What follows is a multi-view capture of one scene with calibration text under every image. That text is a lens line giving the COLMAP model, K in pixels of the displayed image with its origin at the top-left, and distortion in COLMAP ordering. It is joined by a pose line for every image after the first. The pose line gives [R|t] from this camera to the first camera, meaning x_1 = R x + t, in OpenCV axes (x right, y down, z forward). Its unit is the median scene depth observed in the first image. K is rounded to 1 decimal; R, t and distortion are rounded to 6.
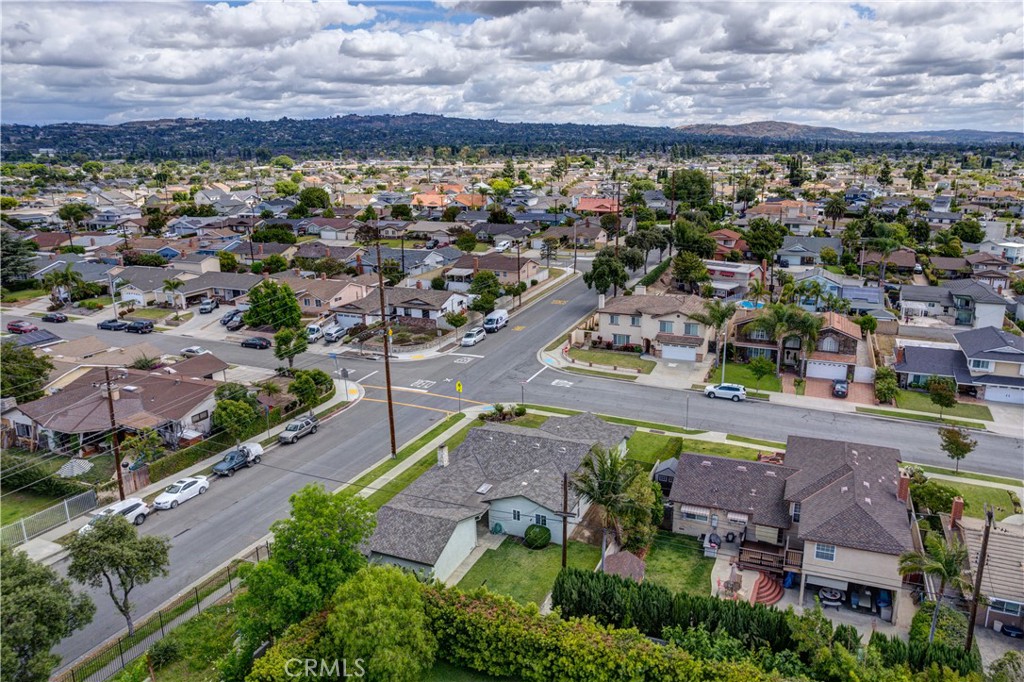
lens RADIAL K [[711.3, 0, 565.5], [0, 711.3, 314.1], [0, 0, 1]] dist [-0.054612, 0.034563]
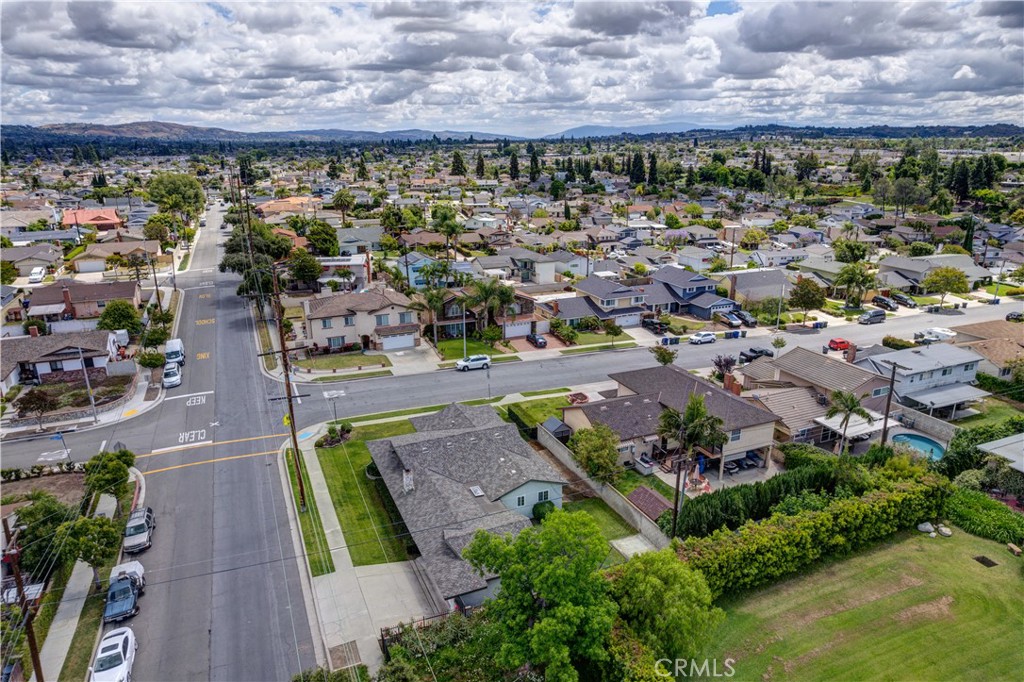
lens RADIAL K [[652.4, 0, 519.3], [0, 652.4, 345.7], [0, 0, 1]] dist [-0.073980, 0.067091]
pose [[0.715689, -0.209294, 0.666322, -0.377393], [0.163519, 0.977740, 0.131477, -0.039839], [-0.679007, 0.014859, 0.733981, 0.162854]]
